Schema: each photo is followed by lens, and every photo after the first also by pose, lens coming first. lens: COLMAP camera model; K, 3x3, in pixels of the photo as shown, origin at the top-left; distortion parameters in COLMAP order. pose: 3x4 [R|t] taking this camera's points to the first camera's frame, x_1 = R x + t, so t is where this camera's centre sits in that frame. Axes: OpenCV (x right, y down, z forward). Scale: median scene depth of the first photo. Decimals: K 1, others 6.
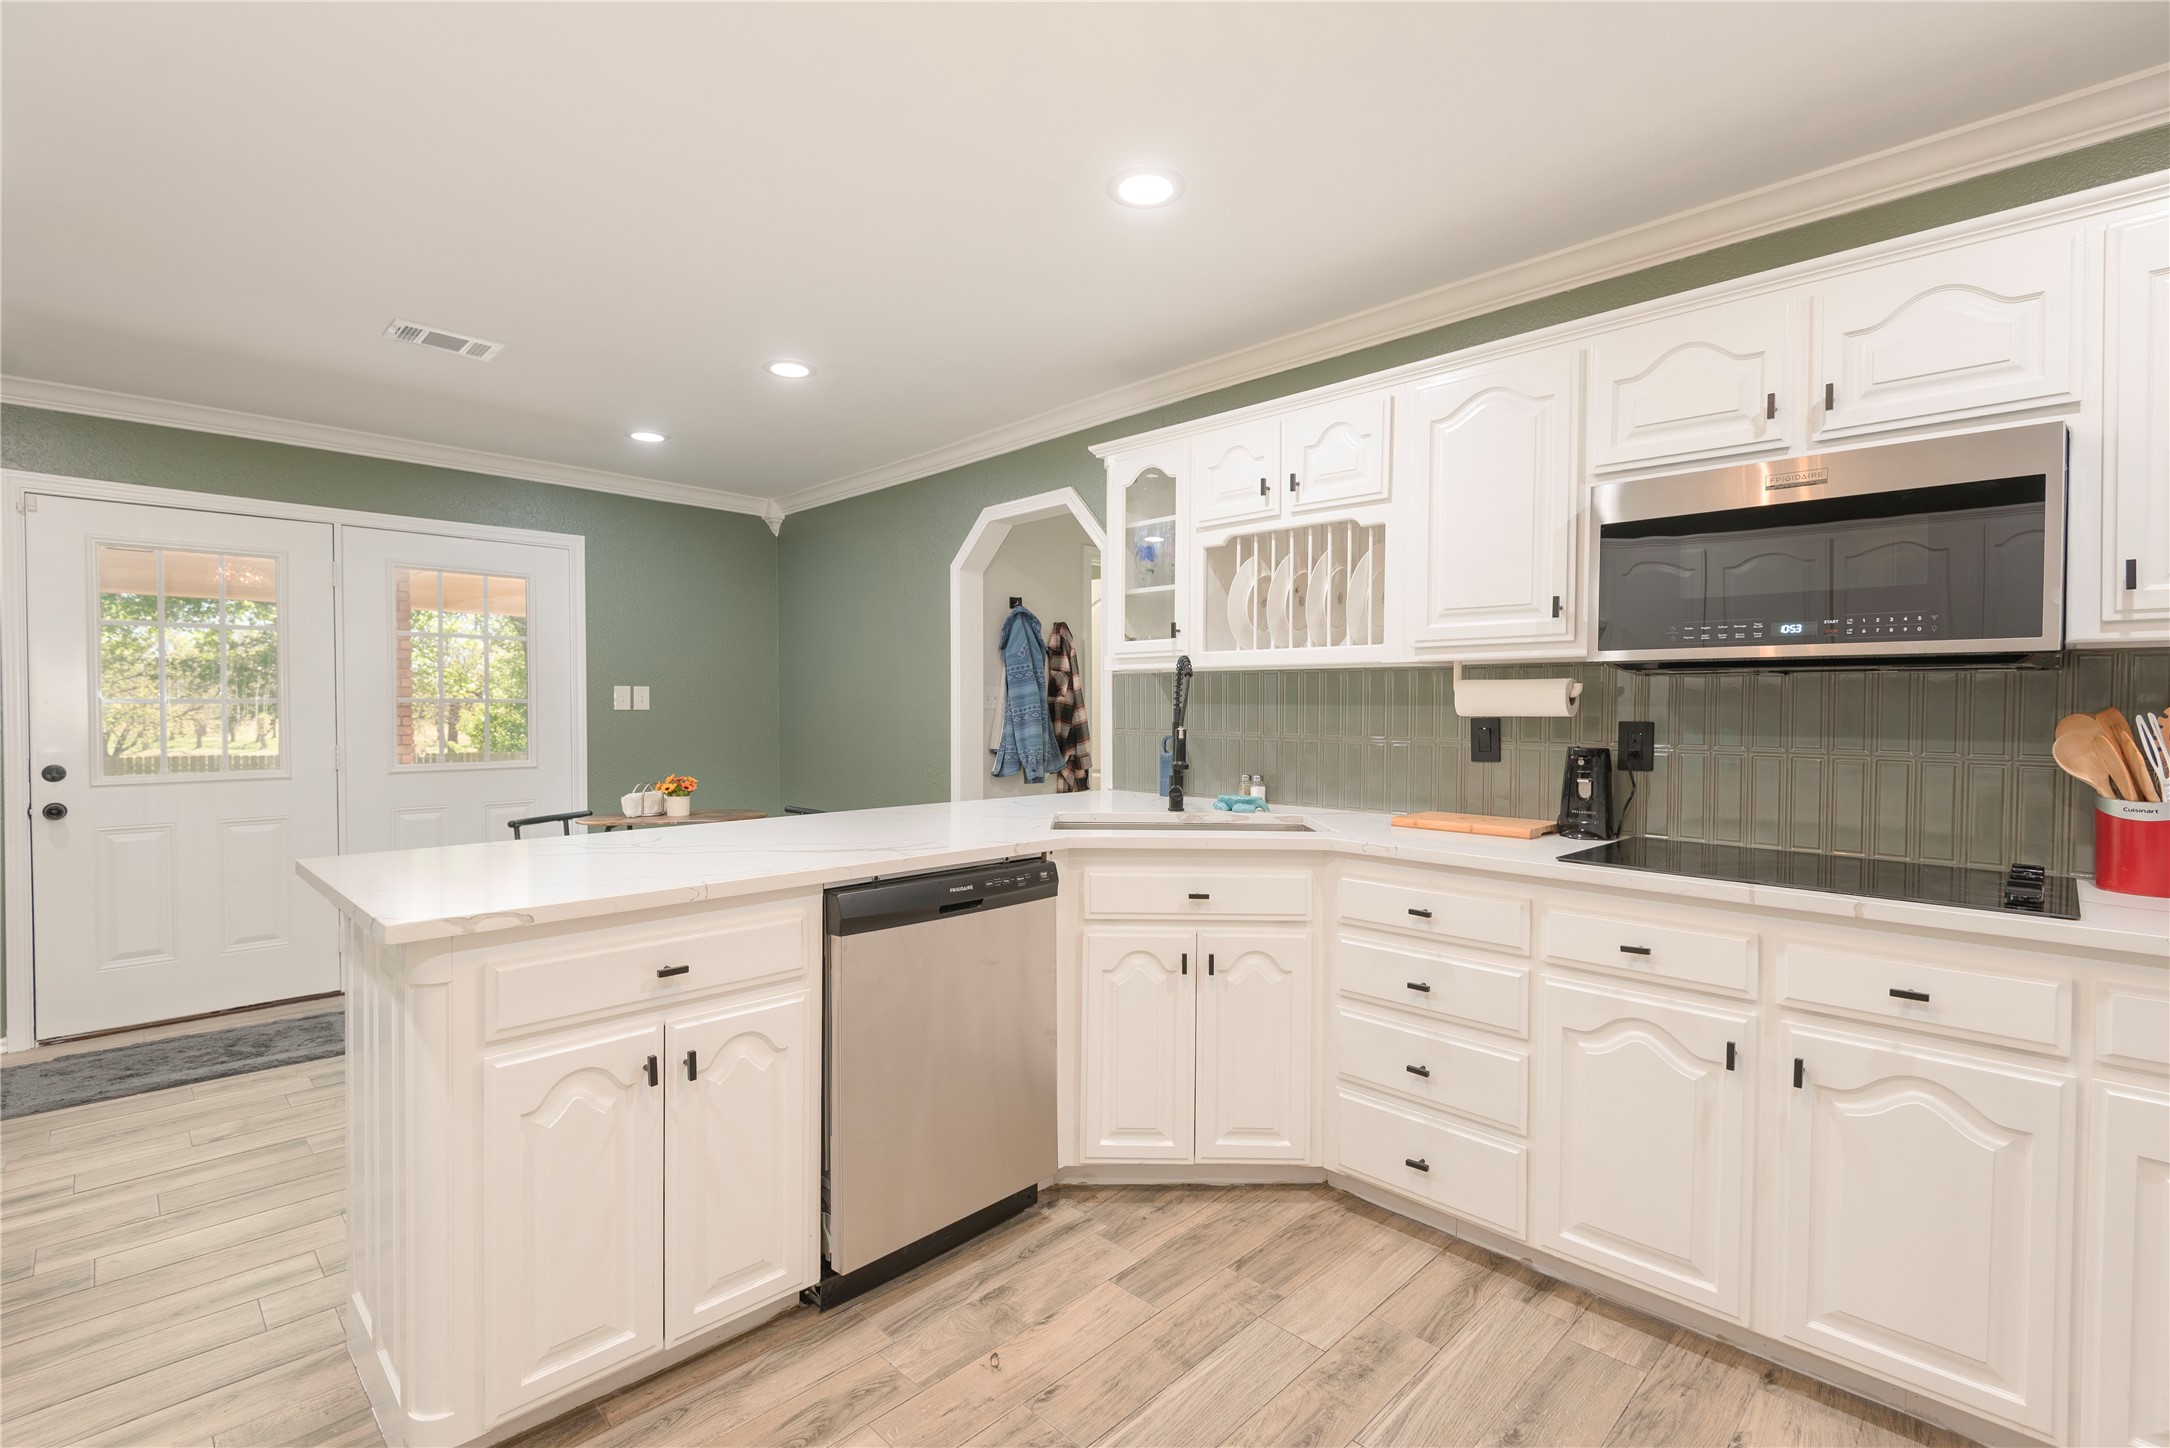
lens RADIAL K [[977.9, 0, 1081.8], [0, 977.9, 726.1], [0, 0, 1]] dist [0.008296, -0.005350]
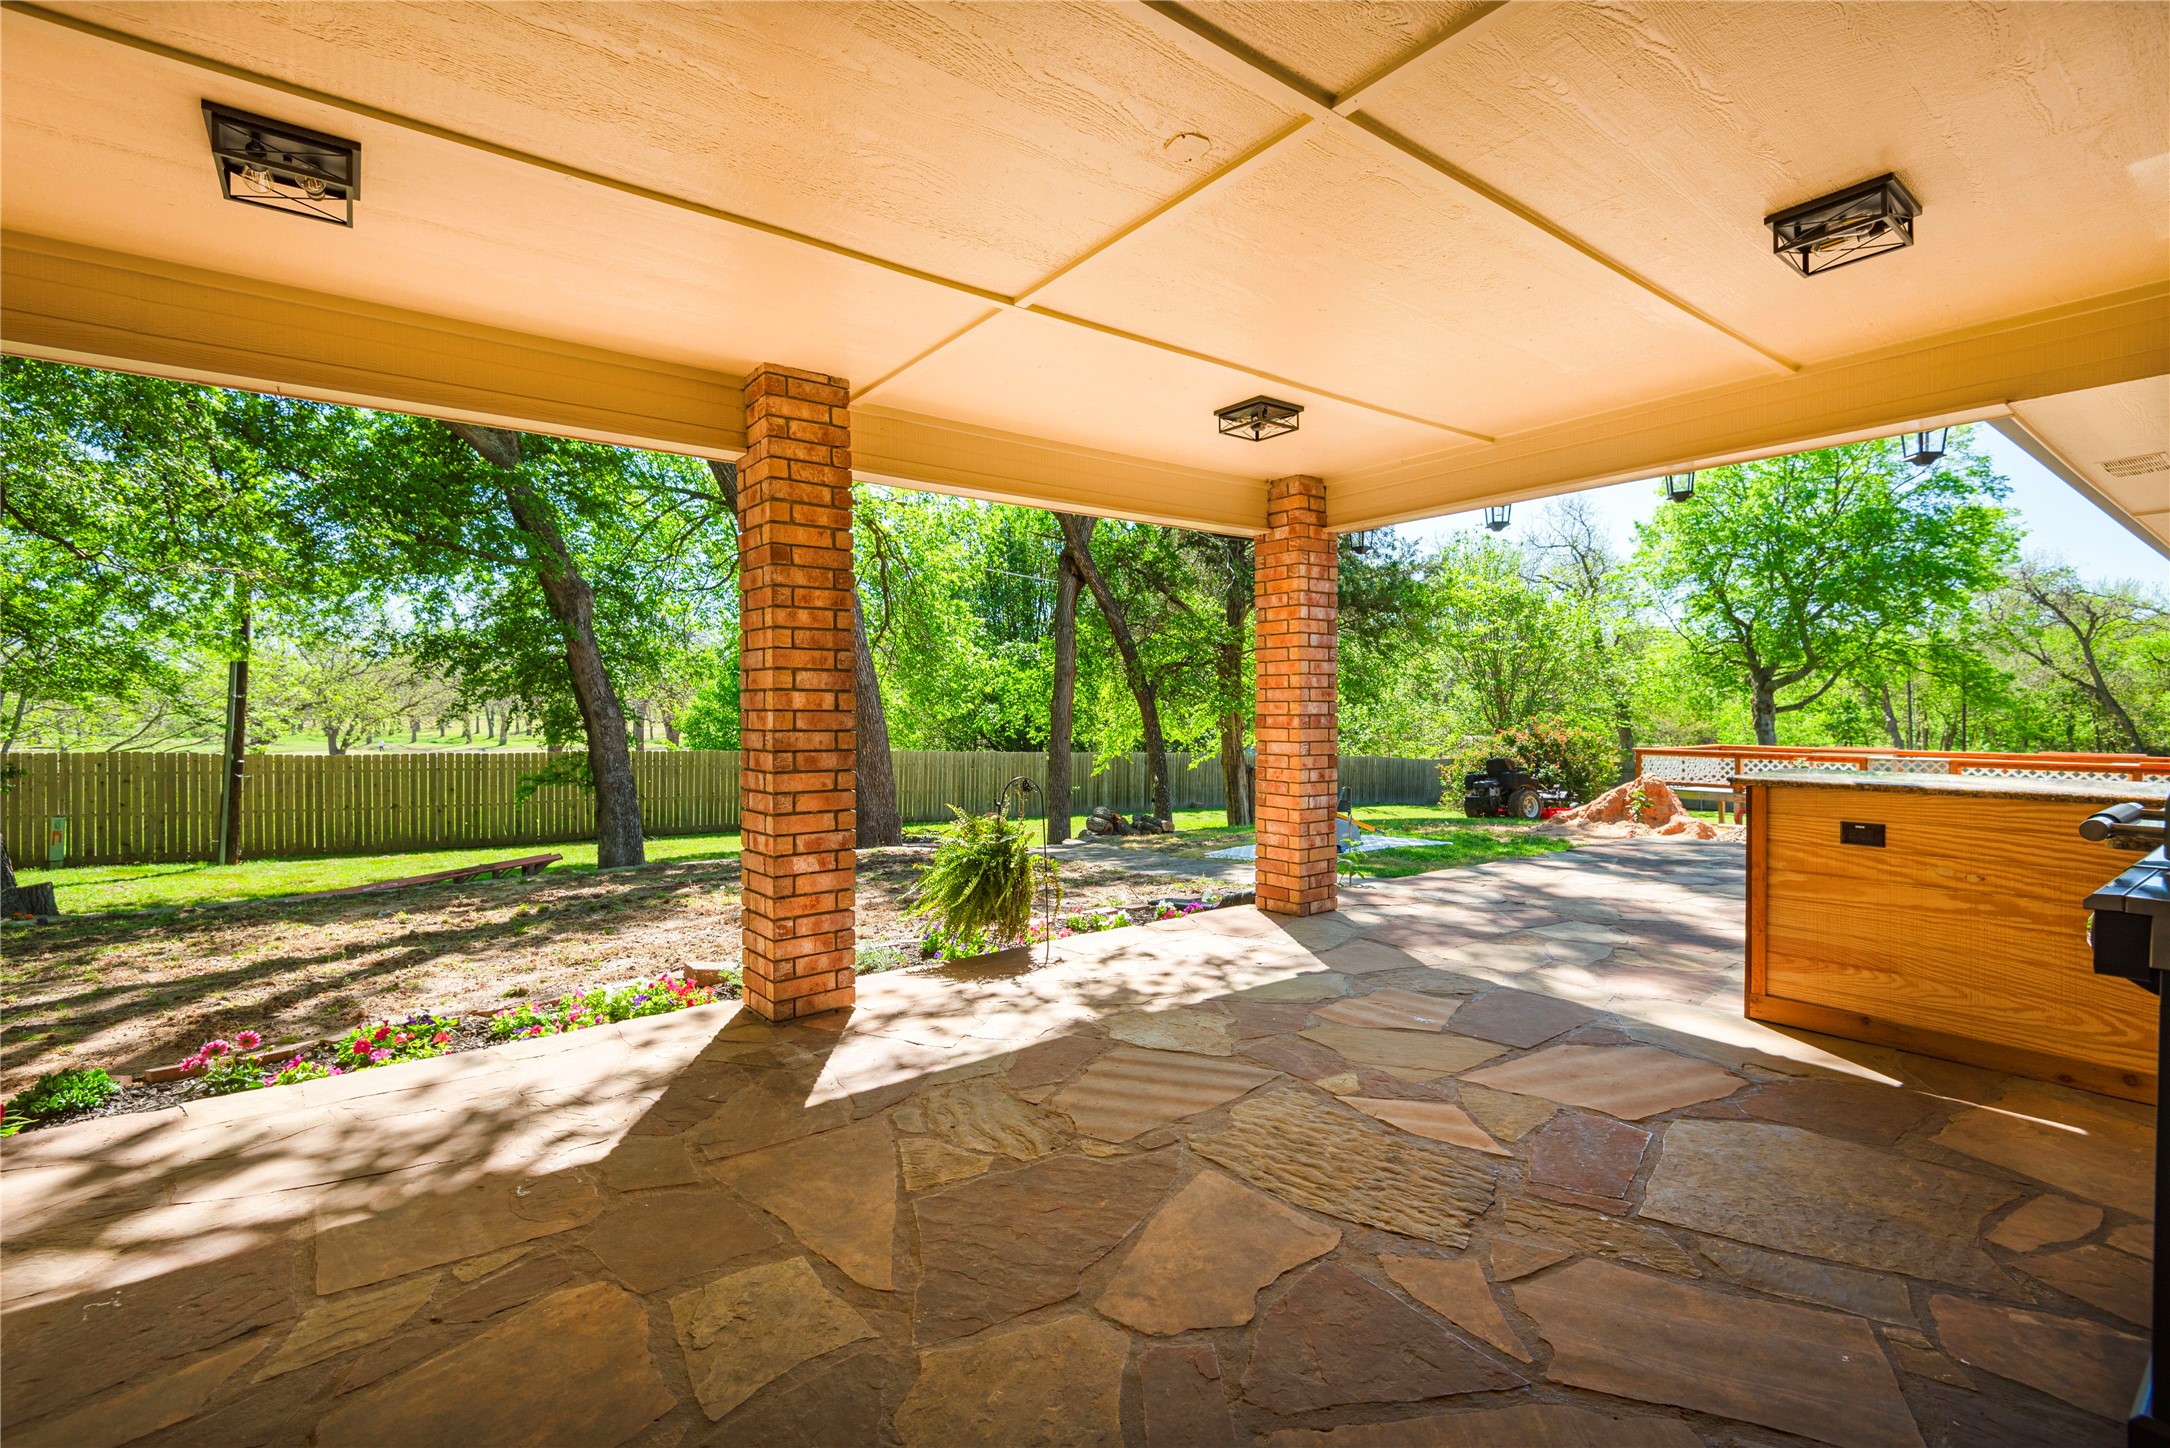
lens RADIAL K [[977.9, 0, 1079.6], [0, 977.9, 720.1], [0, 0, 1]] dist [0.008296, -0.005350]
pose [[0.990960, 0.001870, -0.134146, -0.089284], [-0.002559, 0.999984, -0.004962, 0.001618], [0.134134, 0.005260, 0.990949, 0.095457]]
